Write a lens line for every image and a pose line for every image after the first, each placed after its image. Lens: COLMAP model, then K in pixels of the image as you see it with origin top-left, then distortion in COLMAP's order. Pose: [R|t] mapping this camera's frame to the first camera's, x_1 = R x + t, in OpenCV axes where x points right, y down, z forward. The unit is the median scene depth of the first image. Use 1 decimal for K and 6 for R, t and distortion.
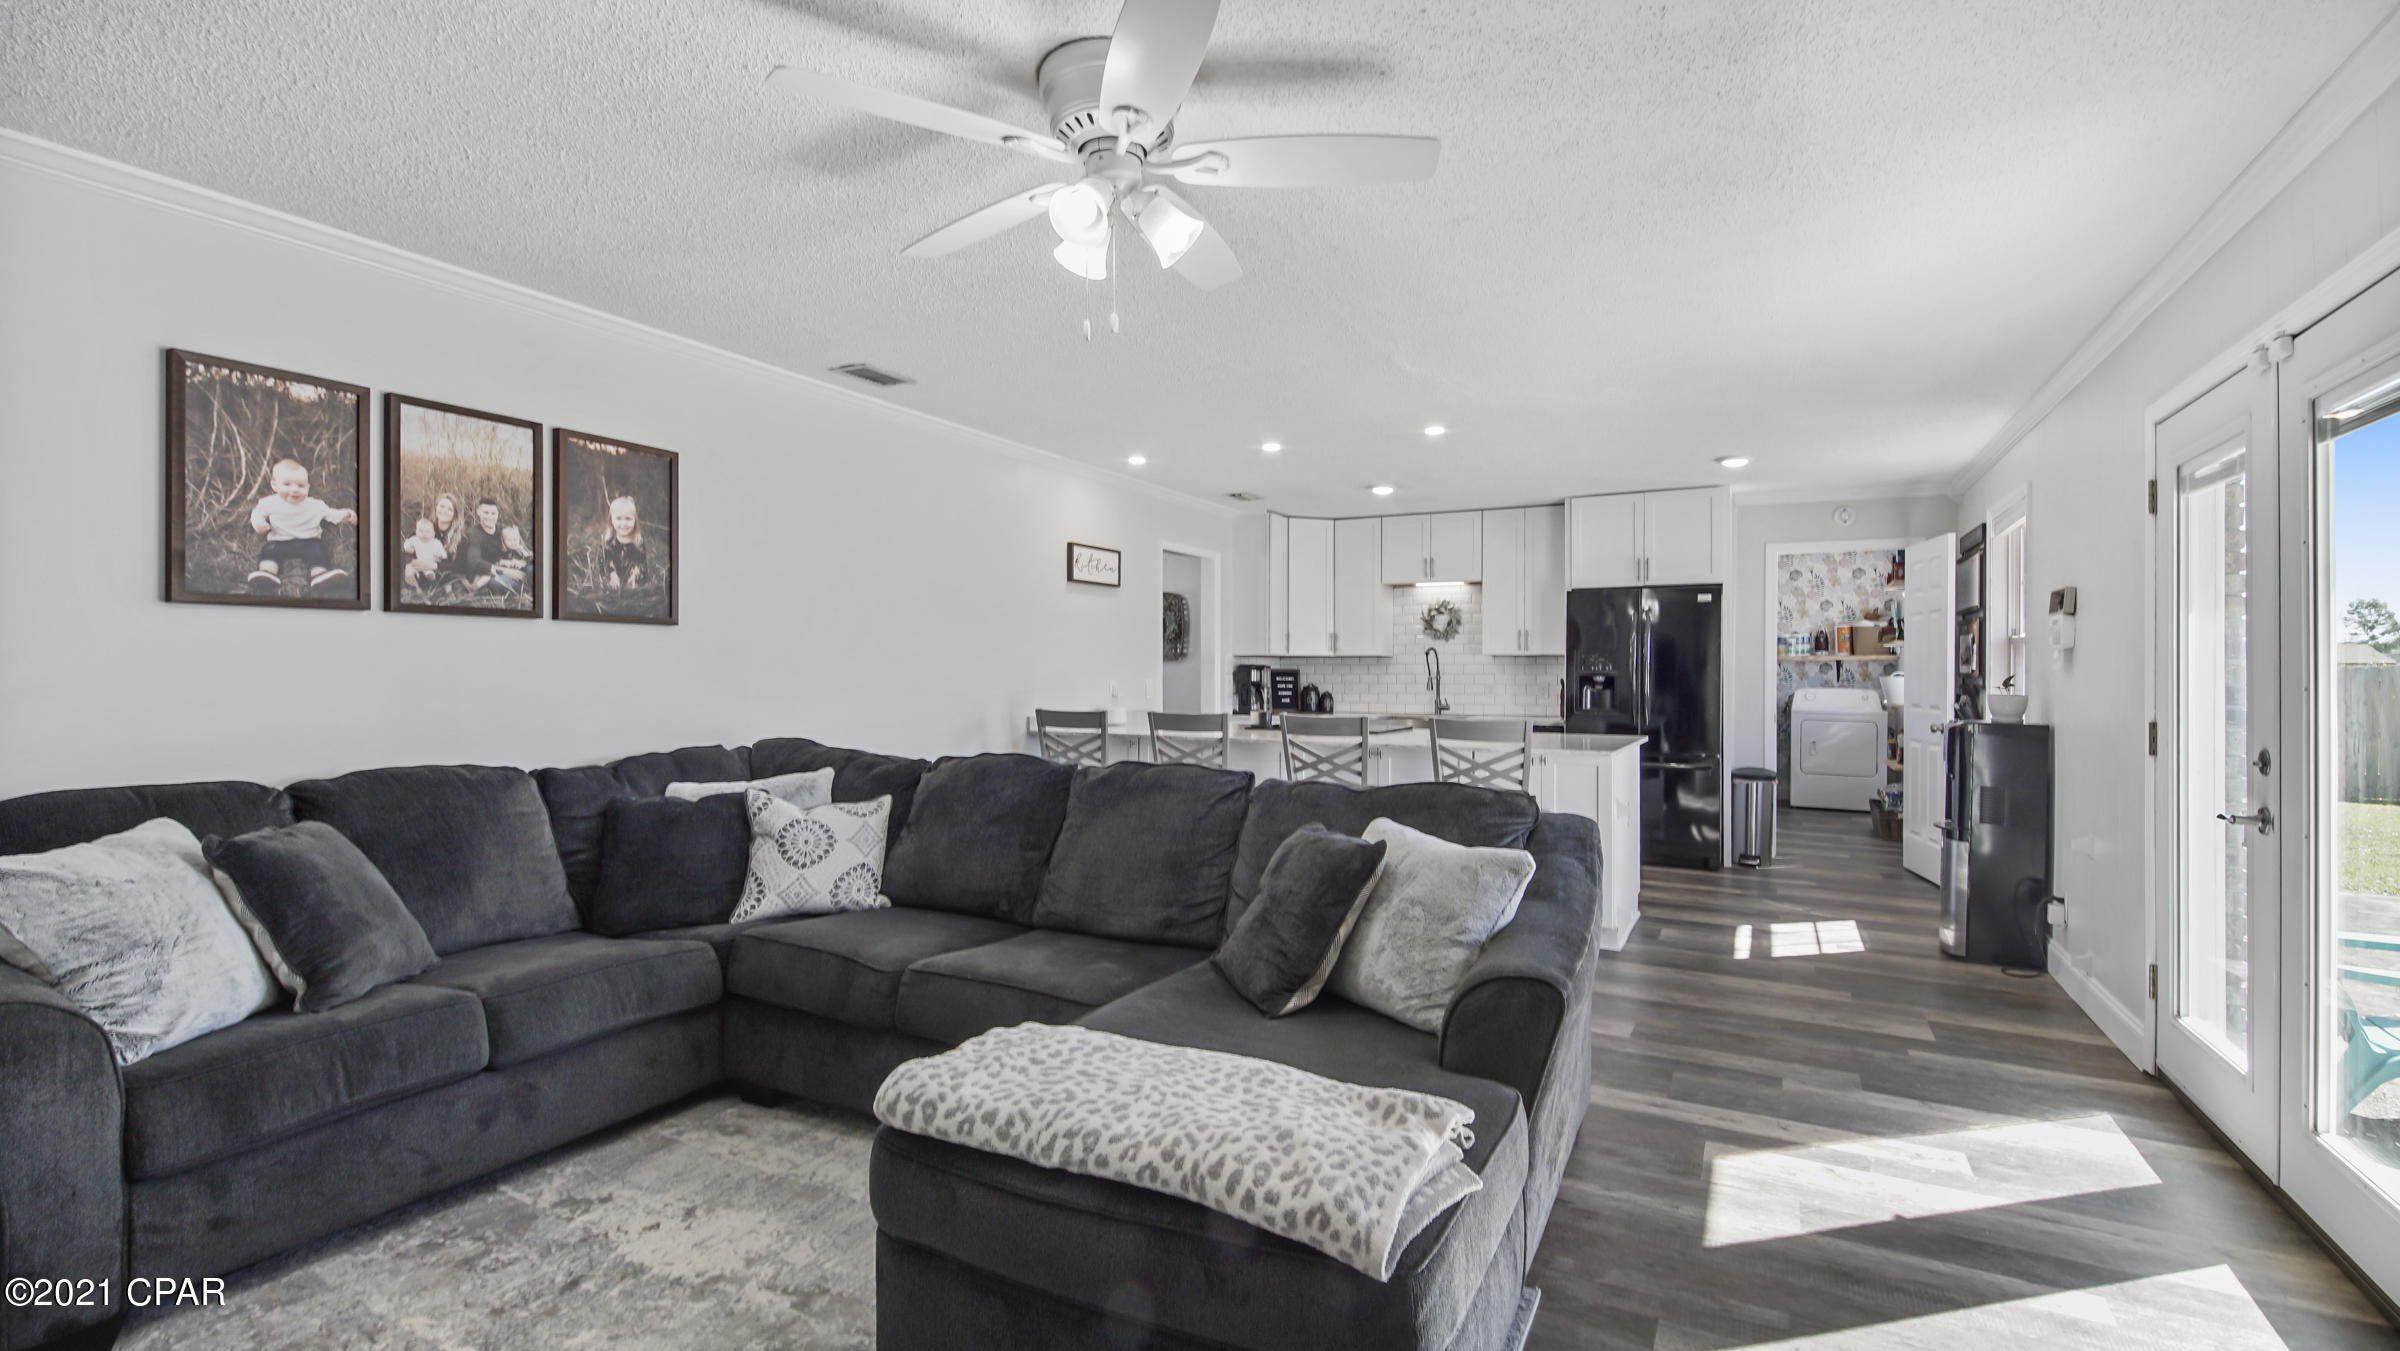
lens RADIAL K [[1062.7, 0, 1200.0], [0, 1062.7, 675.5], [0, 0, 1]] dist [0.012921, -0.000199]
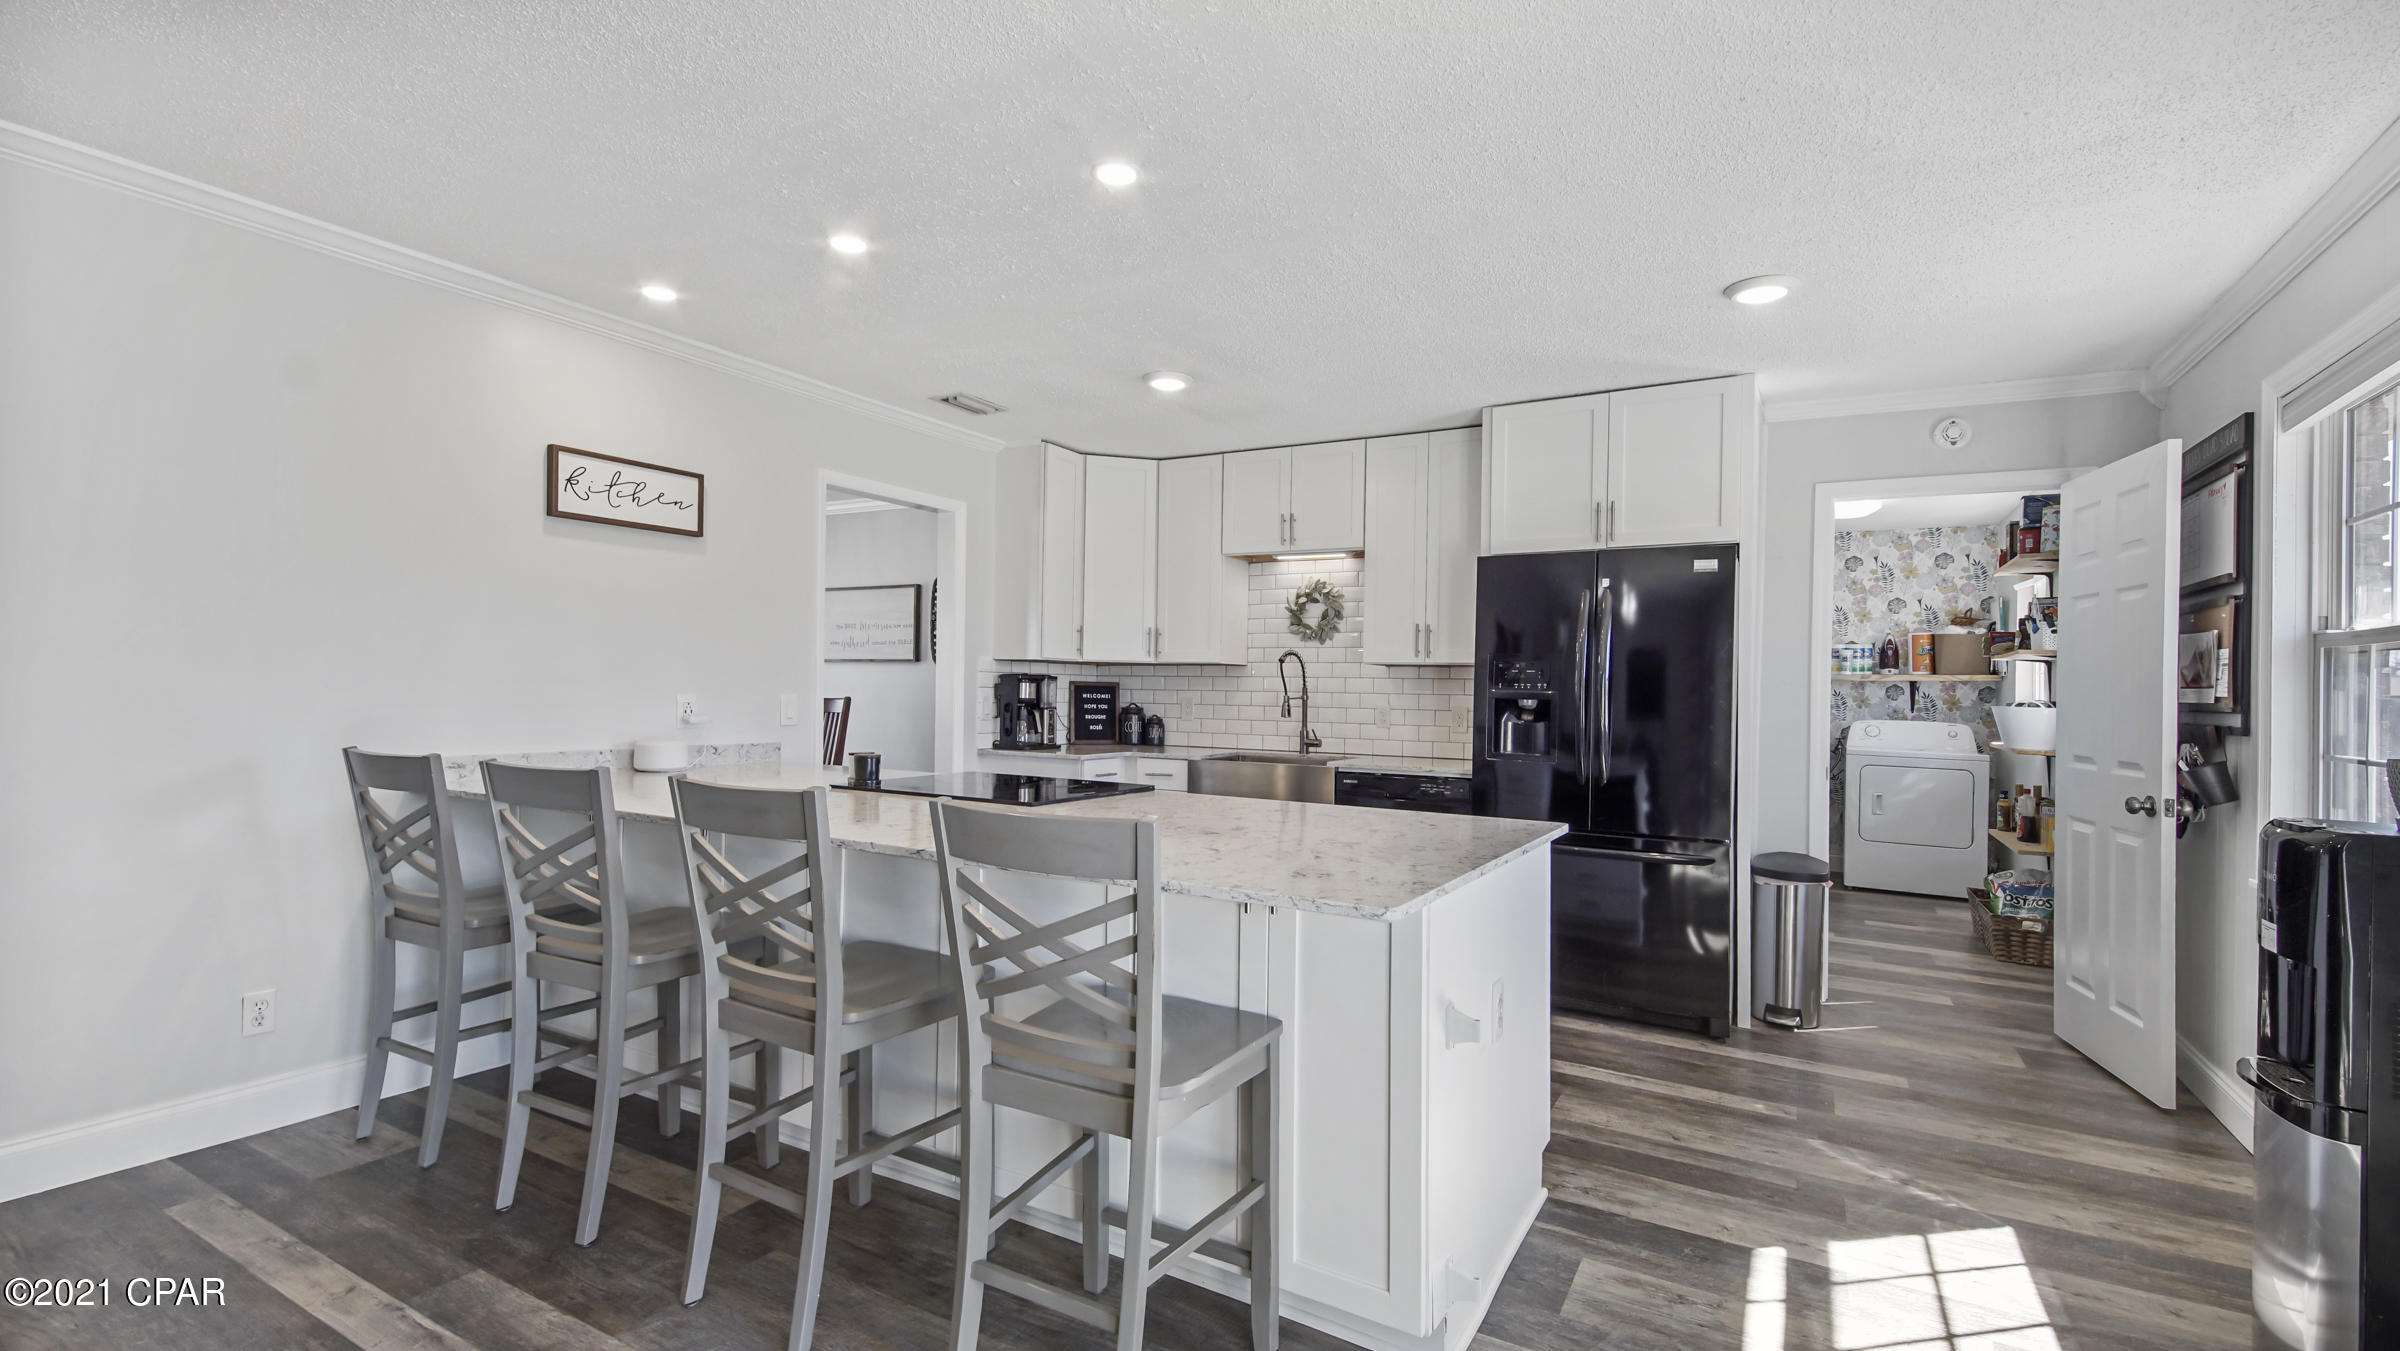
lens RADIAL K [[1065.0, 0, 1195.2], [0, 1065.0, 684.6], [0, 0, 1]] dist [0.039326, -0.021336]
pose [[0.999502, 0.014221, -0.028152, 0.196305], [-0.014396, 0.999878, -0.006027, -0.001142], [0.028063, 0.006429, 0.999585, 0.377643]]
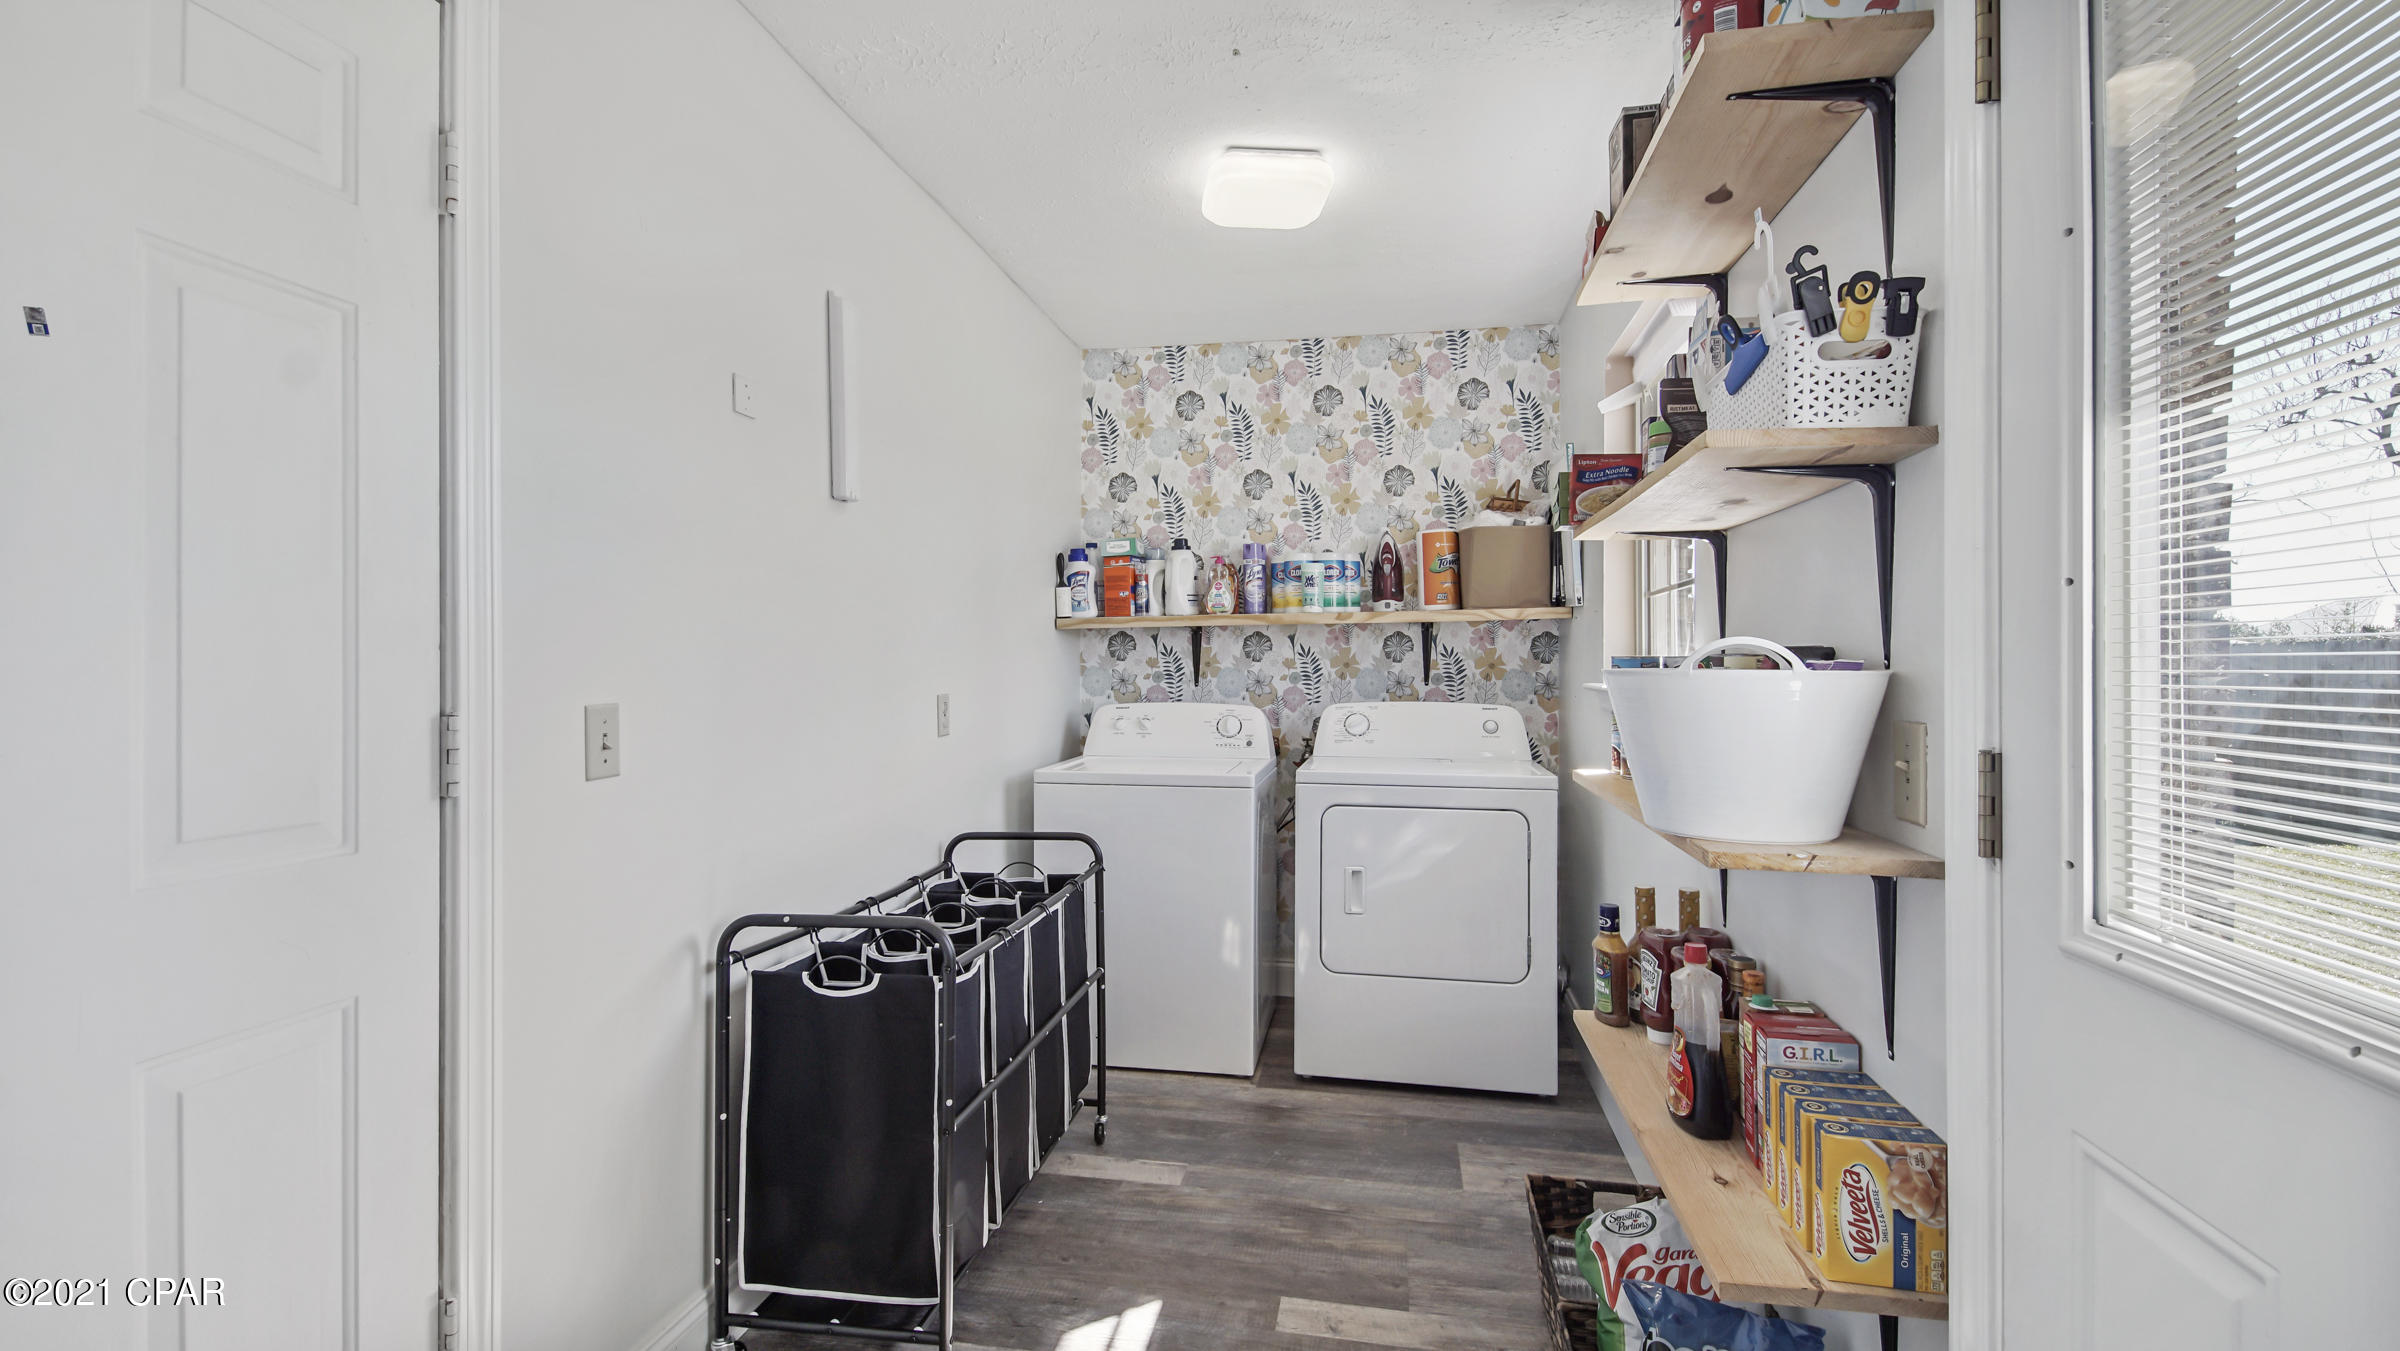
lens RADIAL K [[1007.2, 0, 1200.0], [0, 1007.2, 675.5], [0, 0, 1]] dist [-0.000290, -0.016368]
pose [[0.957333, -0.006650, 0.288910, 0.610105], [0.006375, 0.999978, 0.001891, 0.003402], [-0.288916, 0.000032, 0.957354, 0.995672]]
